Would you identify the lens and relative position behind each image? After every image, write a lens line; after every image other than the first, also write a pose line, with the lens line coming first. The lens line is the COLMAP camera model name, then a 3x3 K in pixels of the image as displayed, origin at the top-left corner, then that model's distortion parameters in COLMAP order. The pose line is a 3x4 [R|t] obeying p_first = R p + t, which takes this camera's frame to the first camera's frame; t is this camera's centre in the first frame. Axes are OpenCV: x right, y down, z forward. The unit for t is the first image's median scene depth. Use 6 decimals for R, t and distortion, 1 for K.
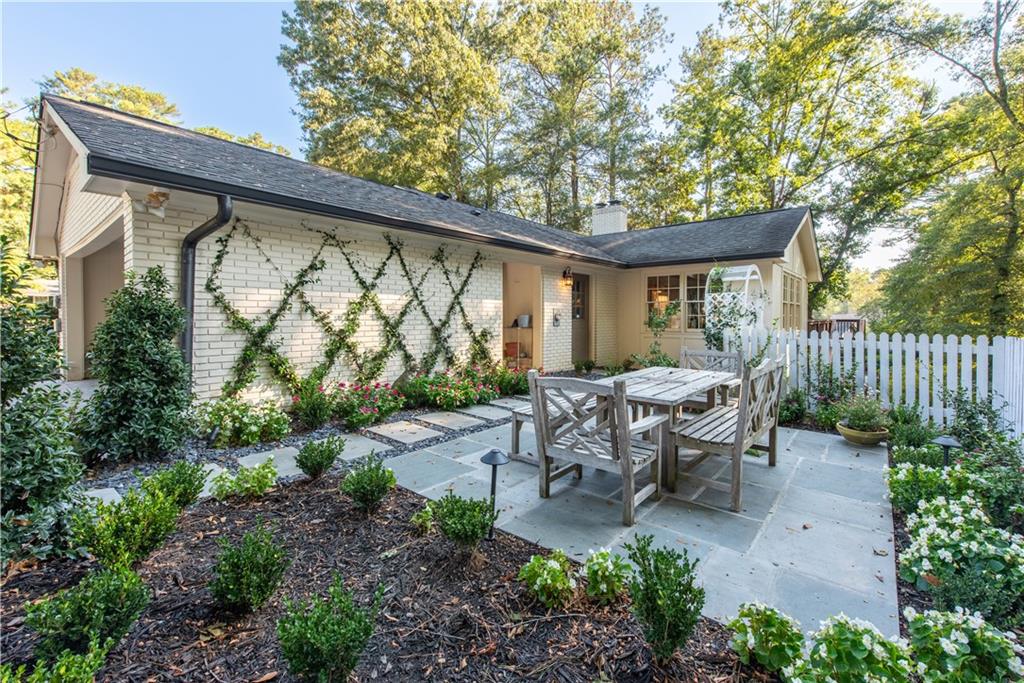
lens RADIAL K [[432.9, 0, 512.6], [0, 432.9, 316.4], [0, 0, 1]] dist [-0.001128, -0.000127]
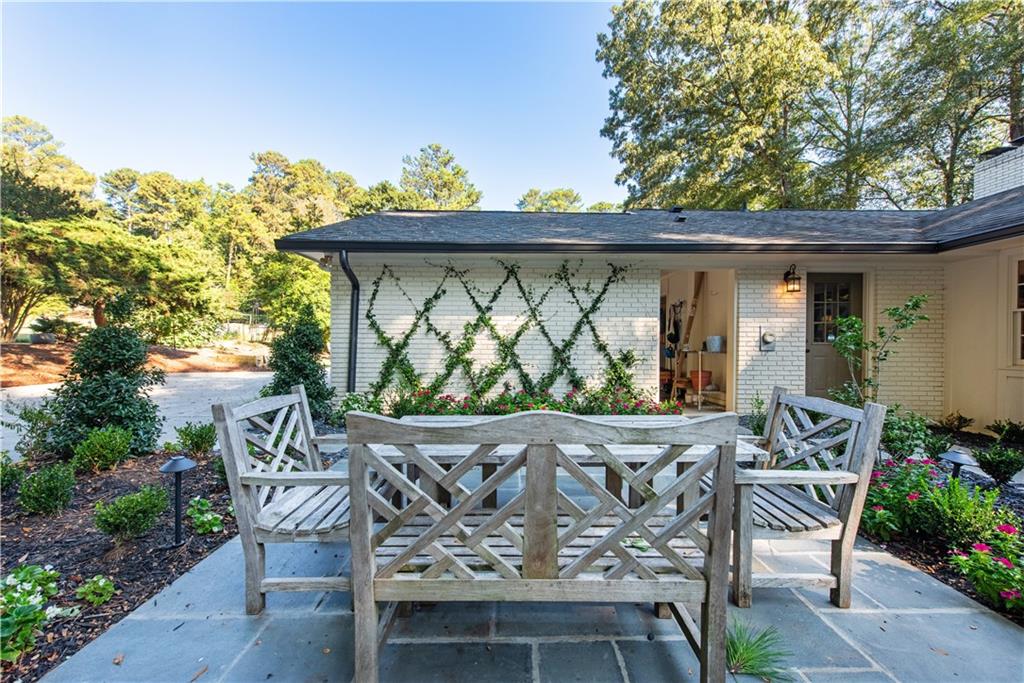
lens RADIAL K [[373.0, 0, 512.0], [0, 373.0, 341.5], [0, 0, 1]] dist [0.001278, -0.000030]
pose [[0.642036, 0.008670, -0.766625, 0.418233], [-0.005819, 0.999962, 0.006436, 0.006479], [0.766652, 0.000329, 0.642063, 0.407834]]
